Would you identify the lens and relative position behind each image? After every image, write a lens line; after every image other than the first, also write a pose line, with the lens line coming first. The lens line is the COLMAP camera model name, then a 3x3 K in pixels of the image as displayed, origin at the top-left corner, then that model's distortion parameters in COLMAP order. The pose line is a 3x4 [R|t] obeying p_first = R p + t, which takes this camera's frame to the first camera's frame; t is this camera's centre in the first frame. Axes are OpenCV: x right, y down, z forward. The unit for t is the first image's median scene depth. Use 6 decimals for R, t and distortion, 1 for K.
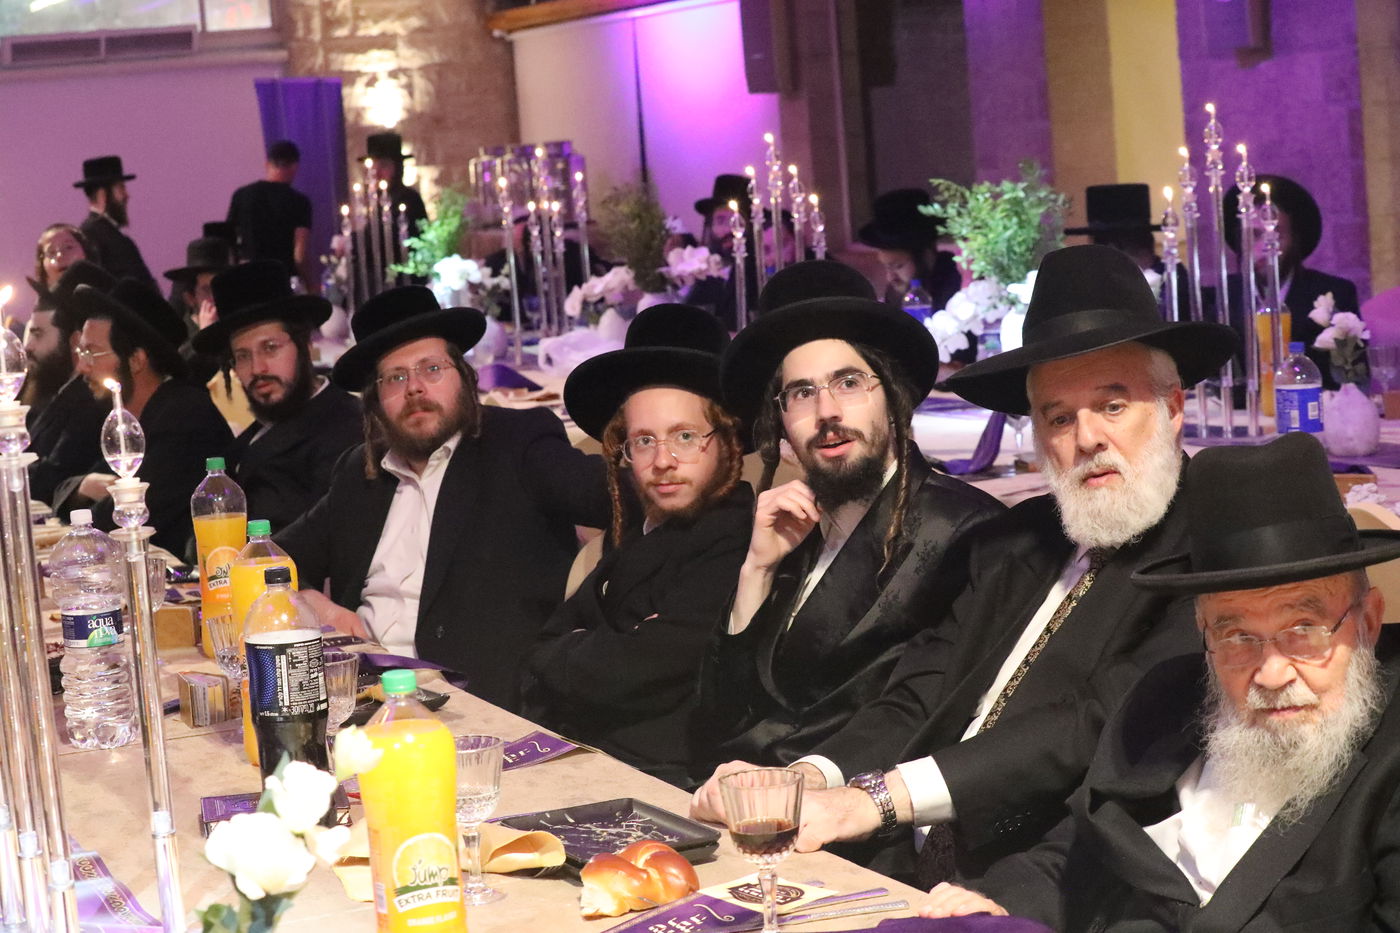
lens RADIAL K [[2824.1, 0, 573.9], [0, 2824.1, 466.5], [0, 0, 1]] dist [-1.139529, 13.457332]
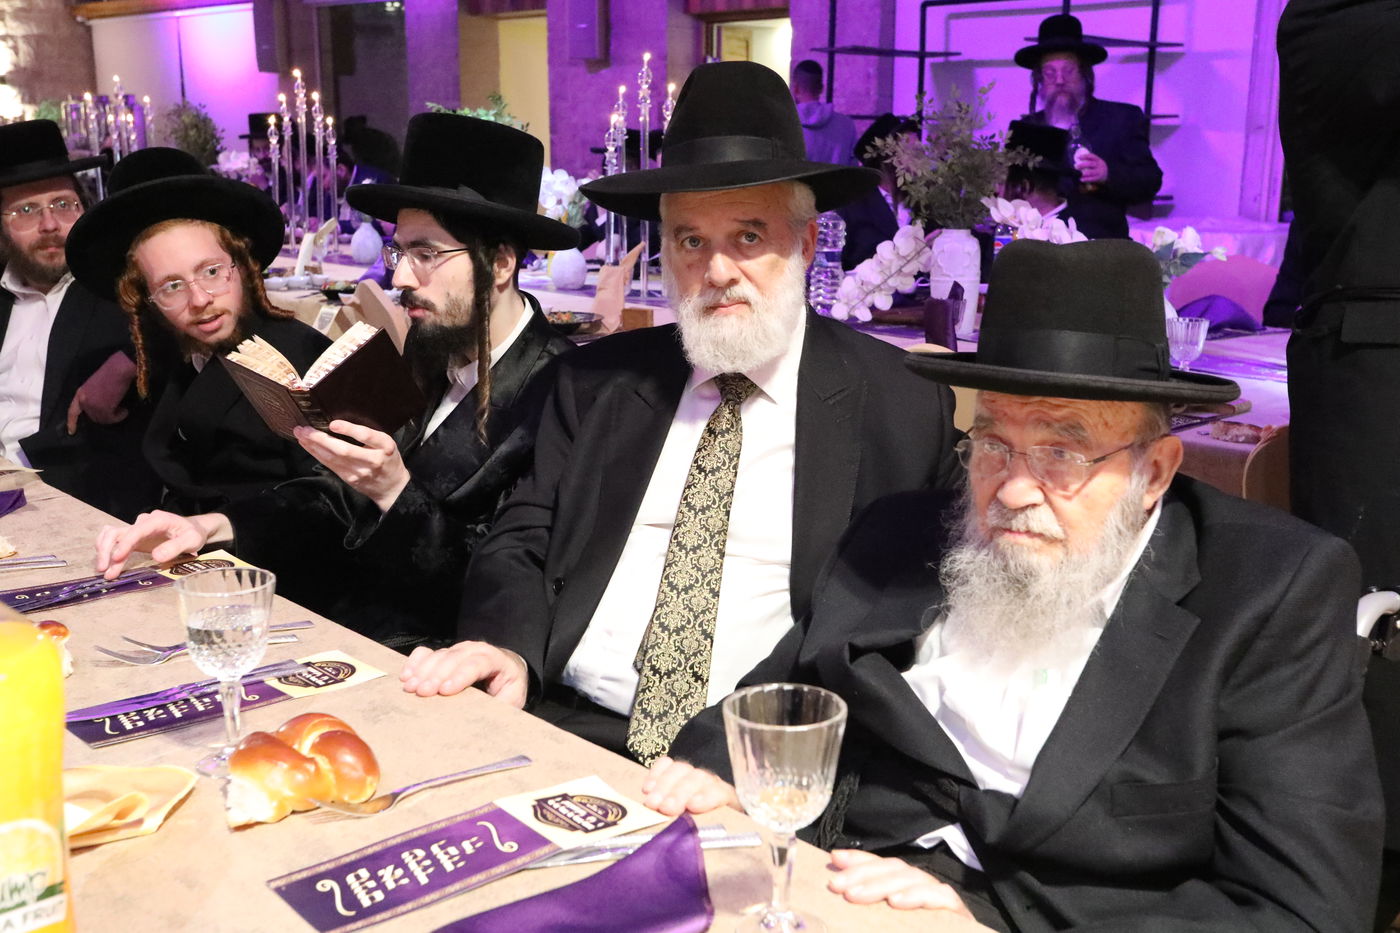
lens RADIAL K [[1510.9, 0, 688.3], [0, 1510.9, 461.4], [0, 0, 1]] dist [0.020935, 0.064907]
pose [[0.937974, 0.002263, 0.346698, -0.006710], [-0.033009, 0.996019, 0.082802, 0.004854], [-0.345131, -0.089110, 0.934315, 0.148610]]
